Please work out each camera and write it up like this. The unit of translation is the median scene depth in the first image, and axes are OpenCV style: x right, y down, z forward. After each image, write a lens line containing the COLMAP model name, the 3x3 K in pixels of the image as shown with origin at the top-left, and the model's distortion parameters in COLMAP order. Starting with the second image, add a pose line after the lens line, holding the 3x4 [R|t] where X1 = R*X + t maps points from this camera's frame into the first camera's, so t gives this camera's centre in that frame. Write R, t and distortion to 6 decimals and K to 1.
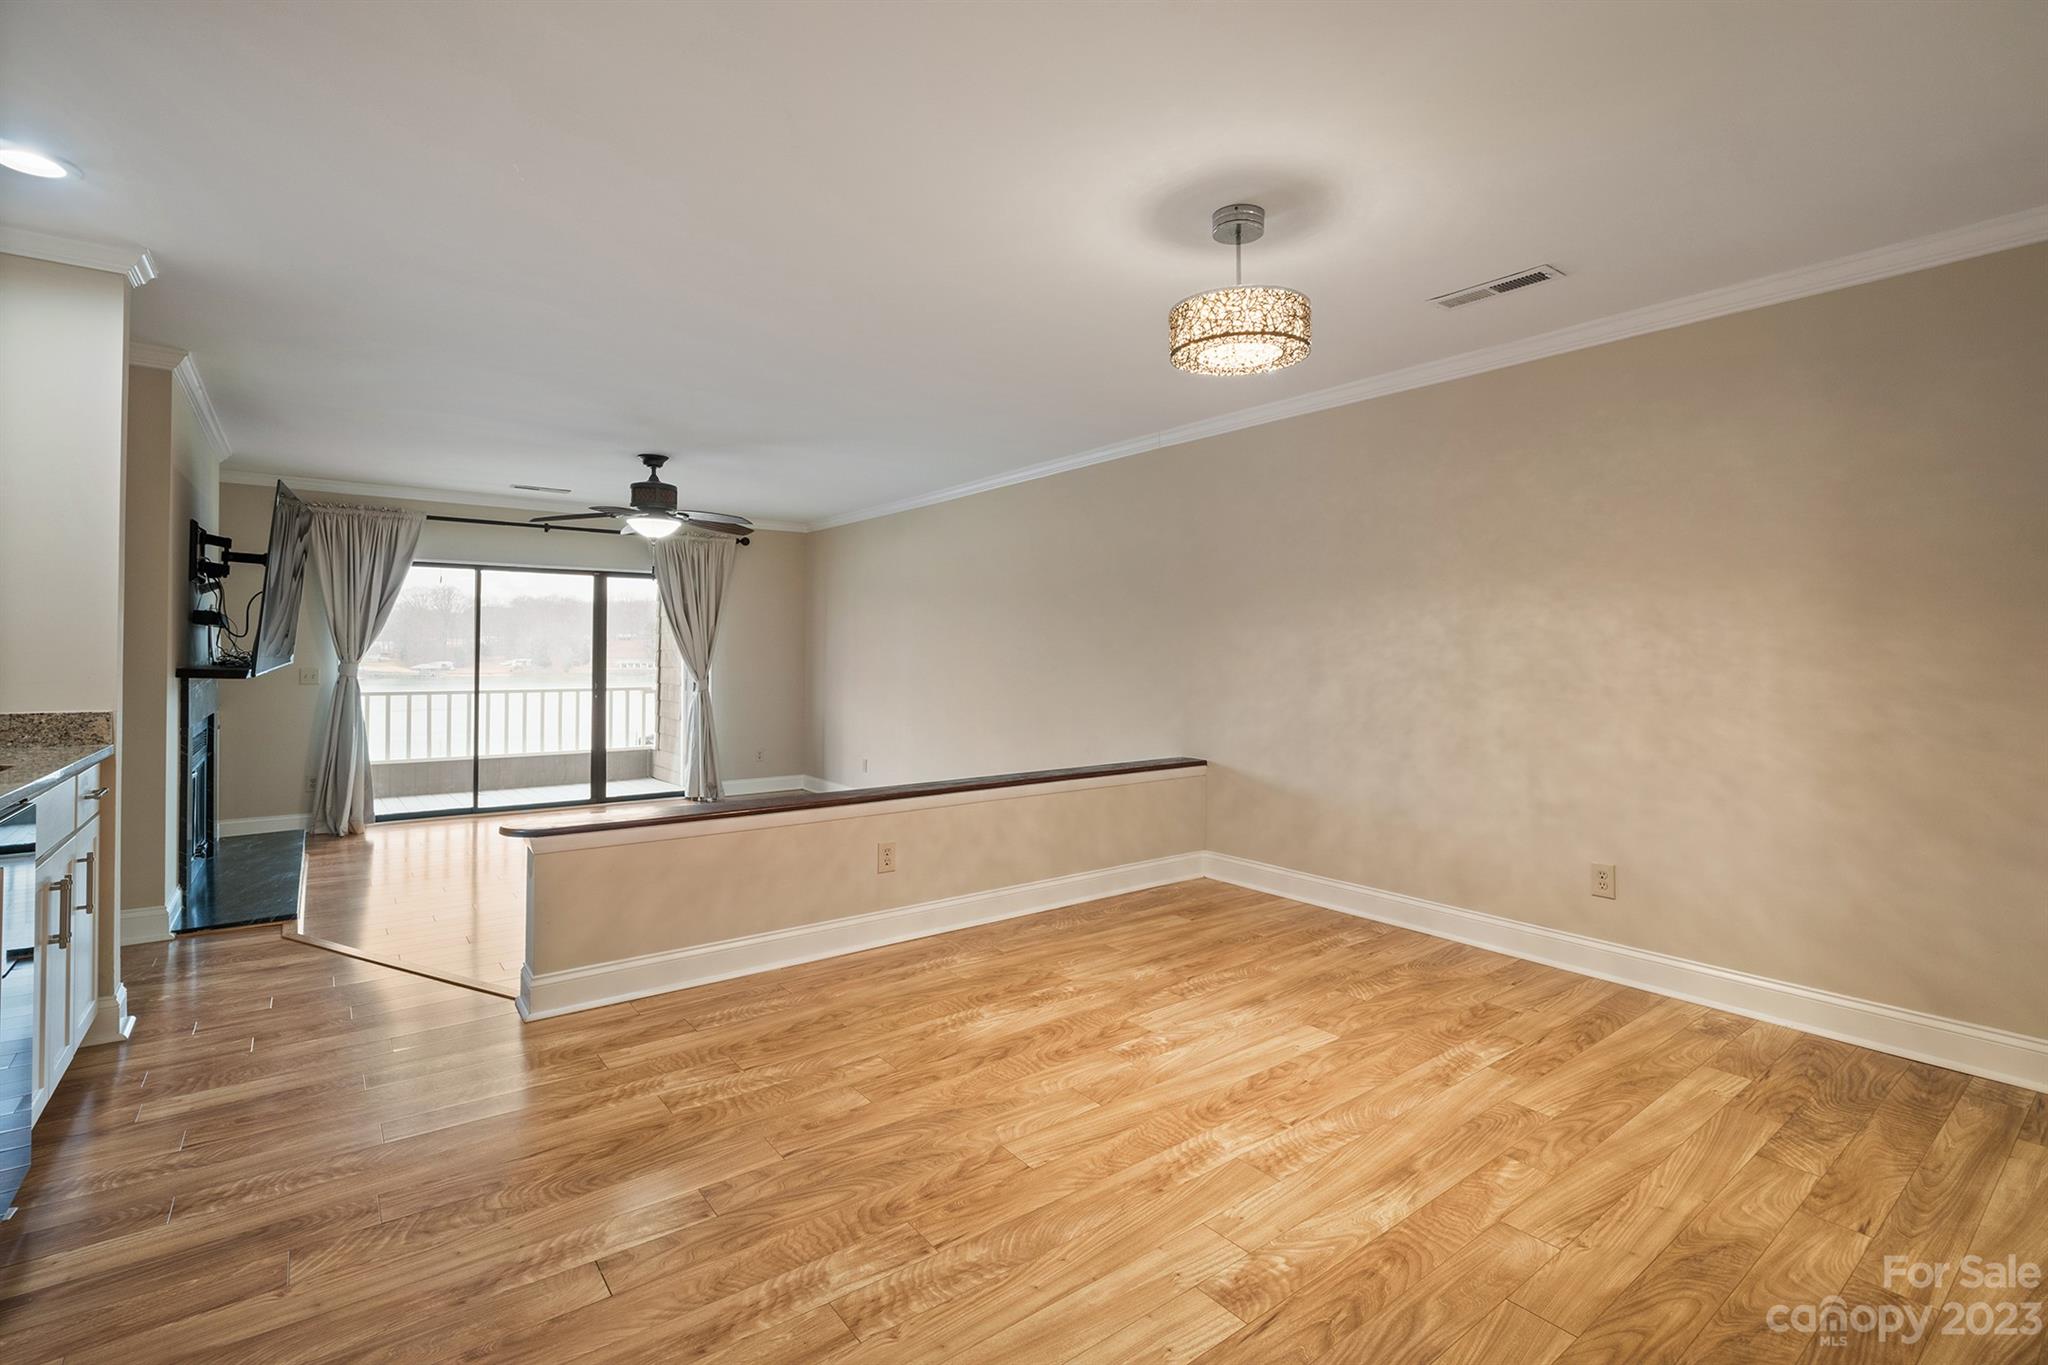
lens RADIAL K [[933.1, 0, 1027.0], [0, 933.1, 655.5], [0, 0, 1]] dist [-0.008058, 0.000205]
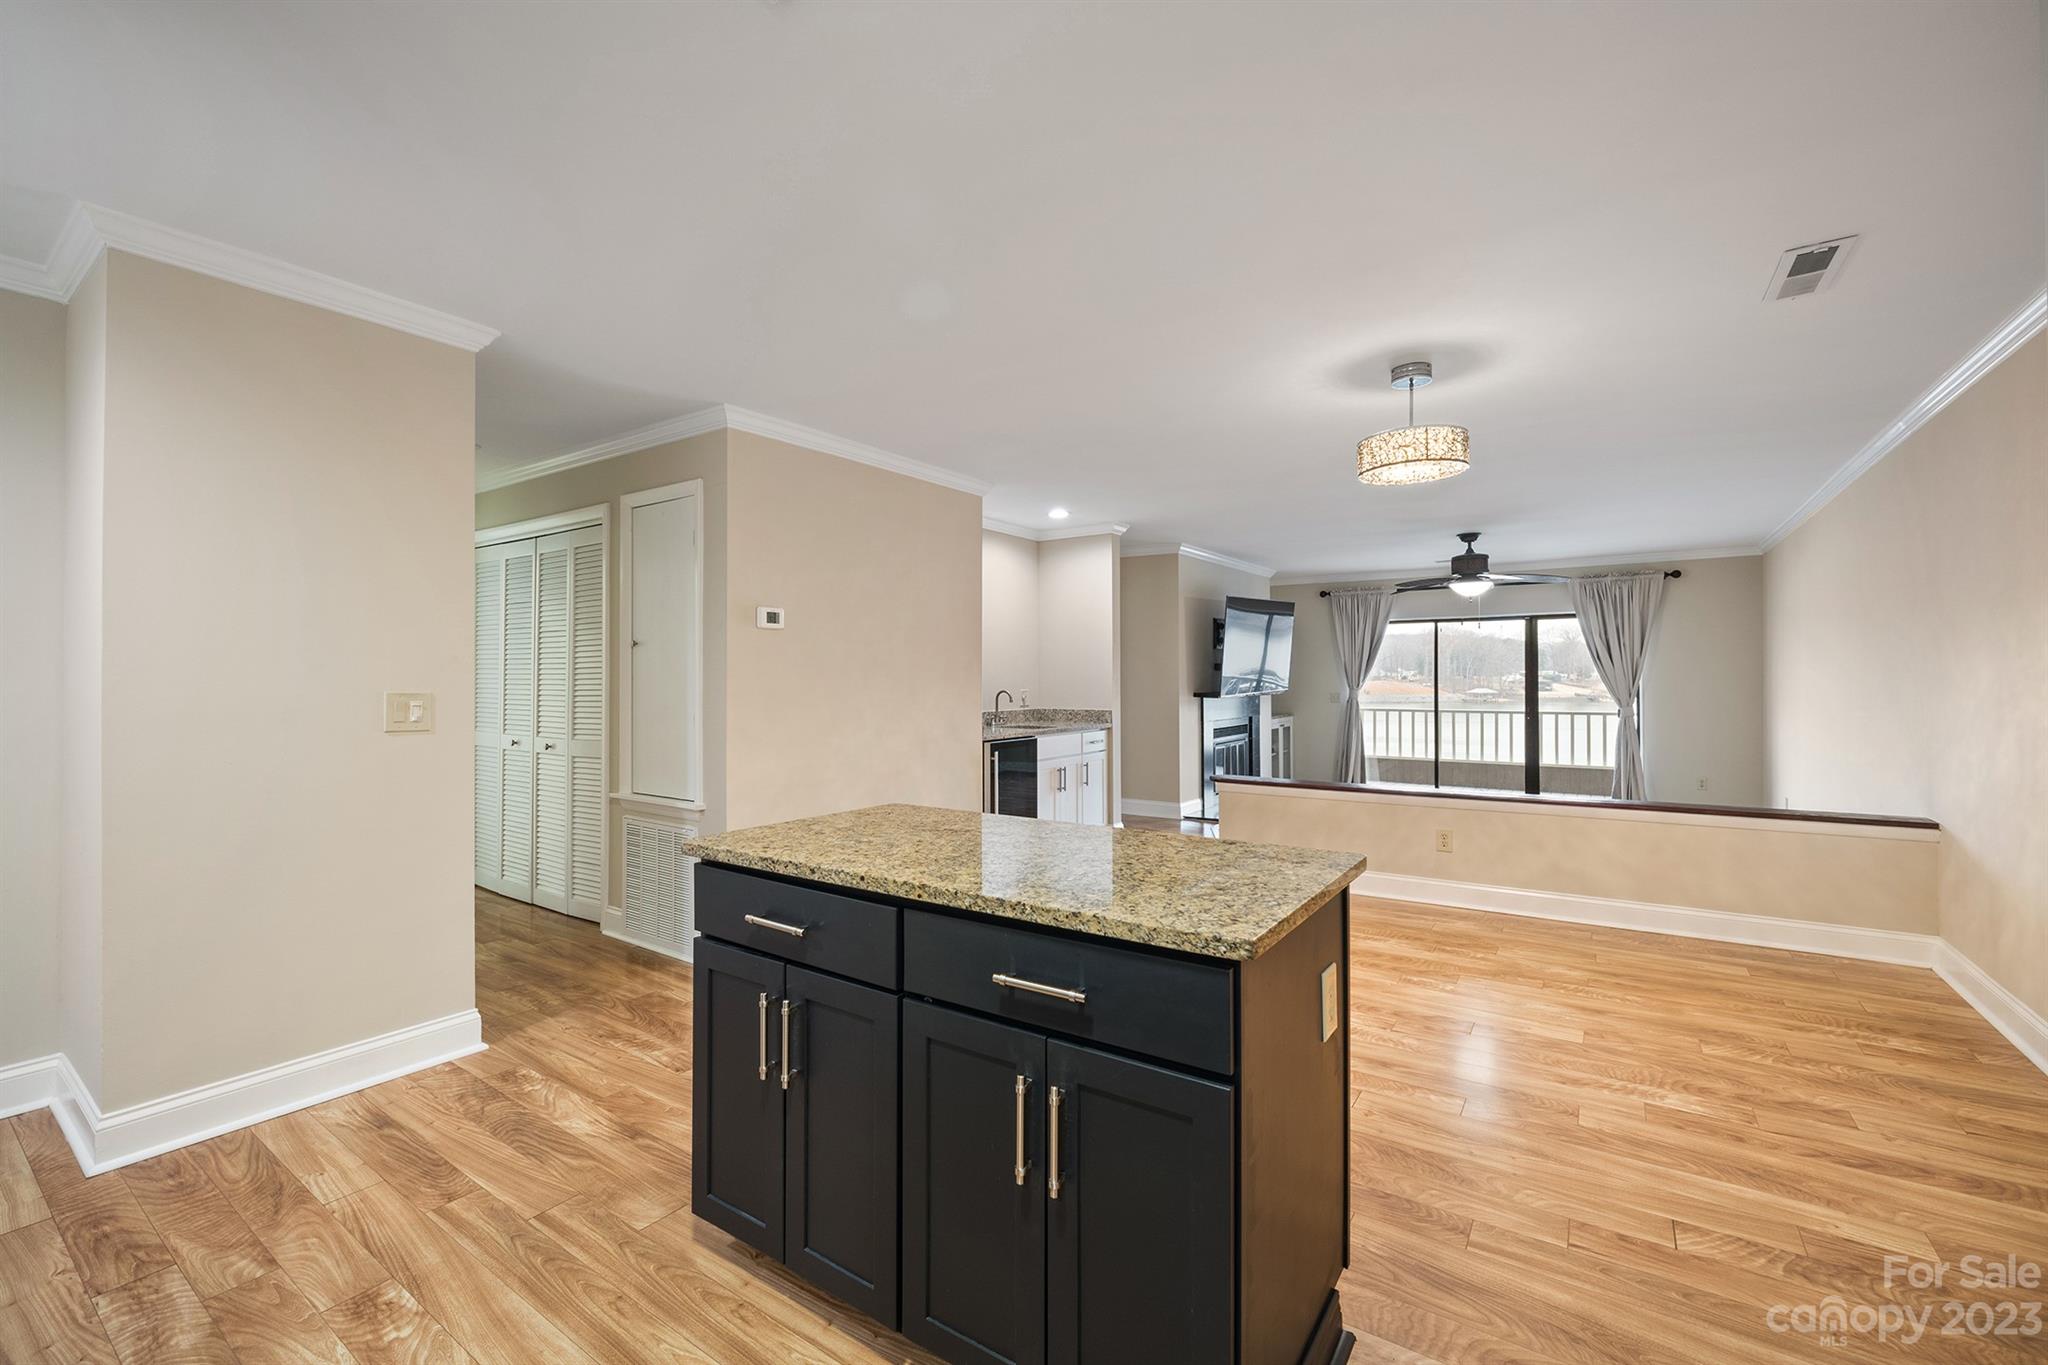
lens RADIAL K [[851.7, 0, 1026.2], [0, 851.7, 678.4], [0, 0, 1]] dist [-0.008457, 0.000328]
pose [[0.314446, -0.003160, -0.949270, 0.959914], [0.002276, 0.999994, -0.002574, -0.016514], [0.949273, -0.001351, 0.314451, 0.057507]]
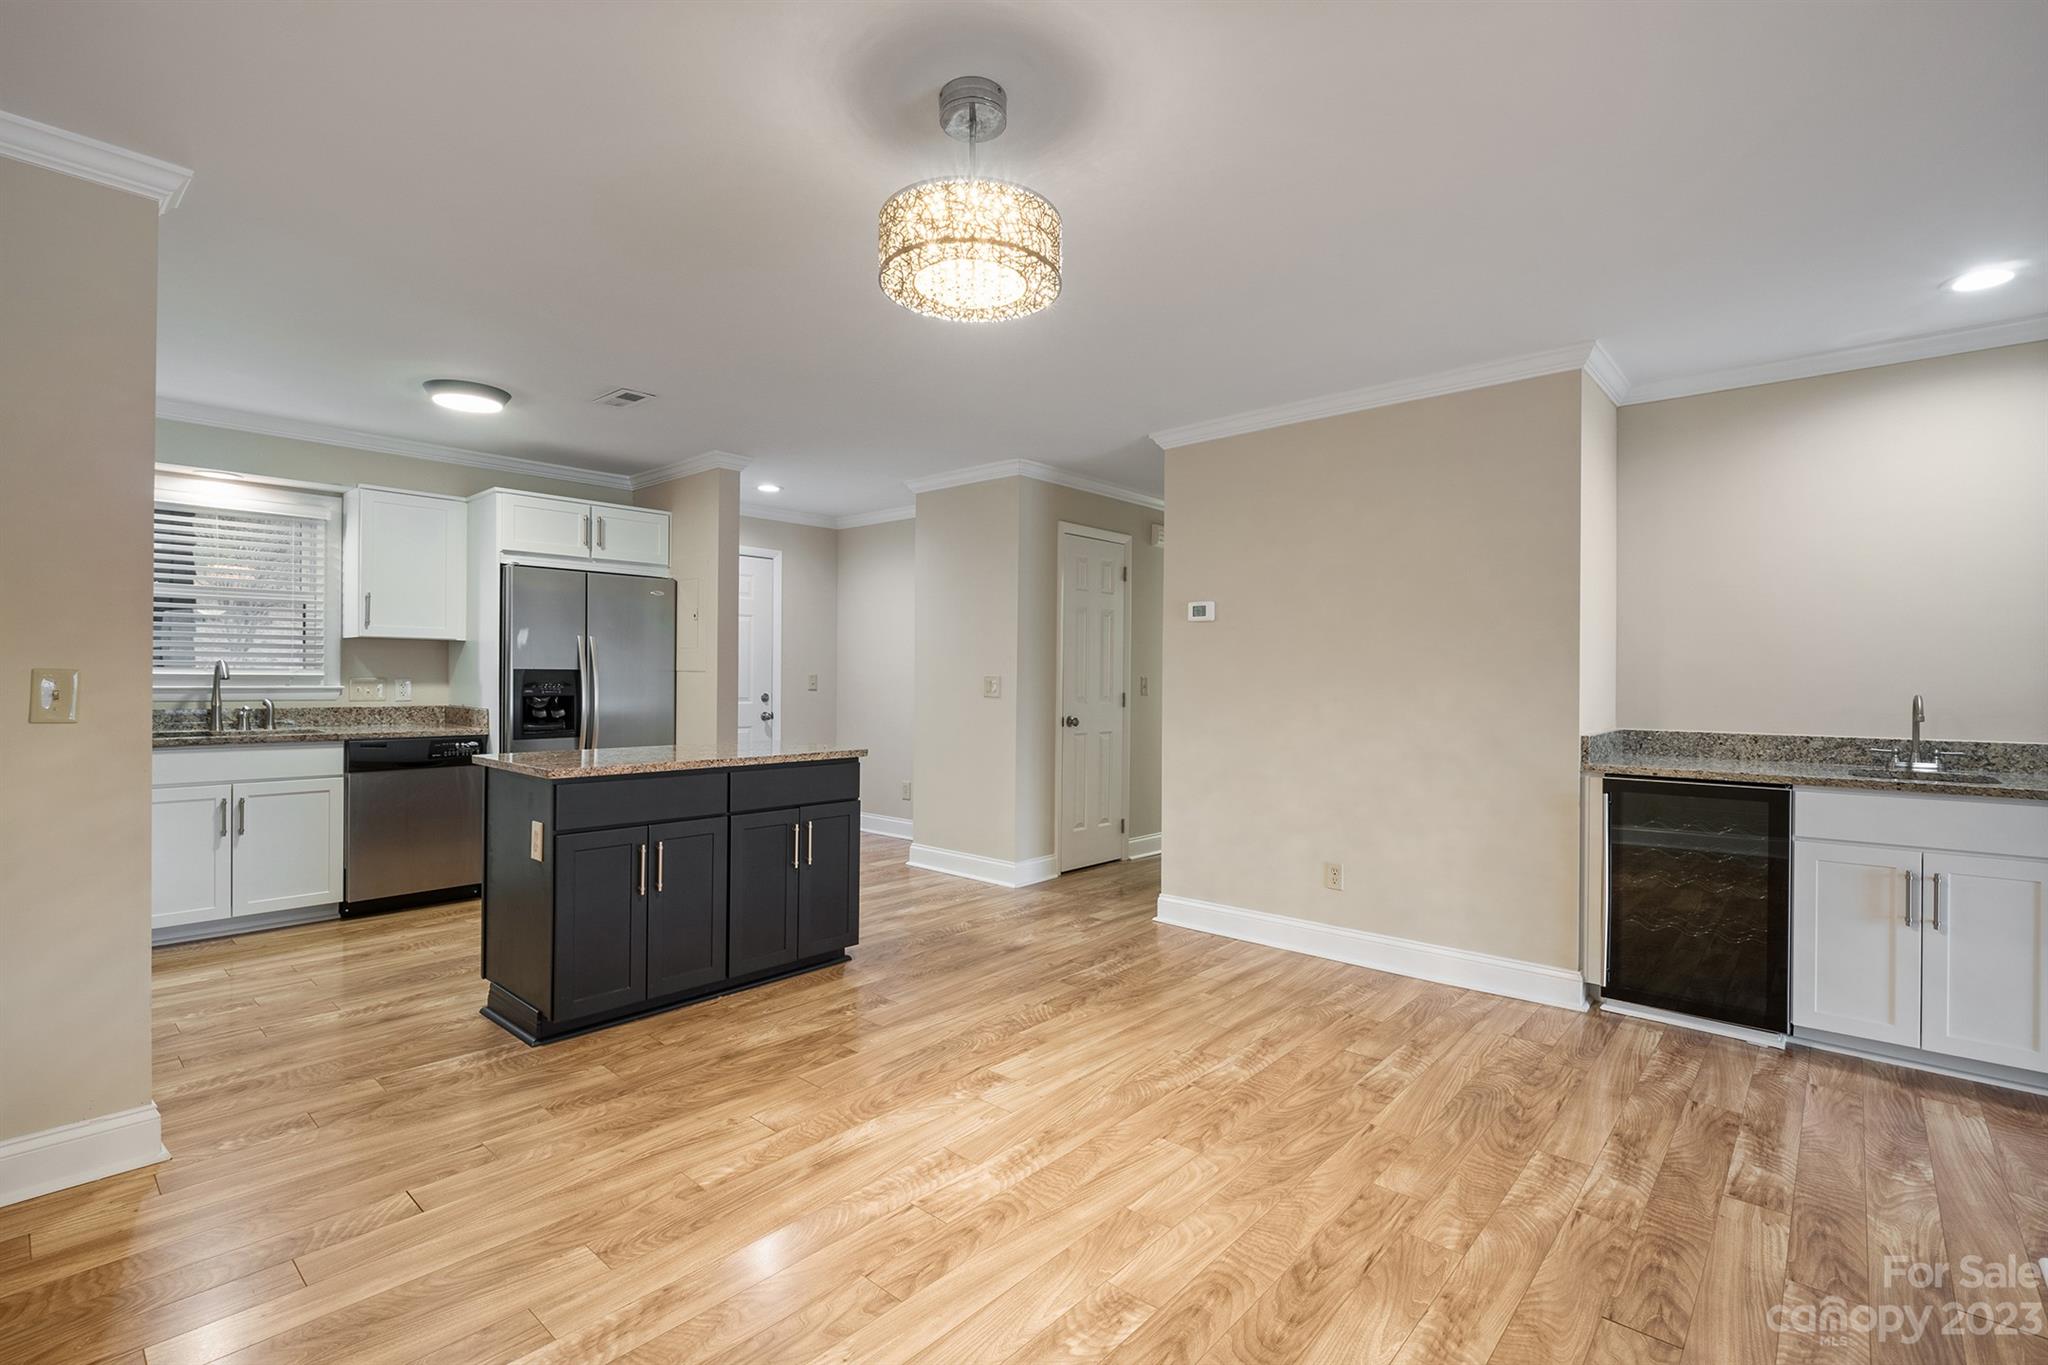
lens RADIAL K [[929.9, 0, 1023.1], [0, 929.9, 676.4], [0, 0, 1]] dist [-0.007912, 0.000048]
pose [[-0.981664, -0.011609, -0.190265, 0.257761], [-0.011511, 0.999932, -0.001621, -0.002793], [0.190271, 0.000599, -0.981731, 1.375790]]
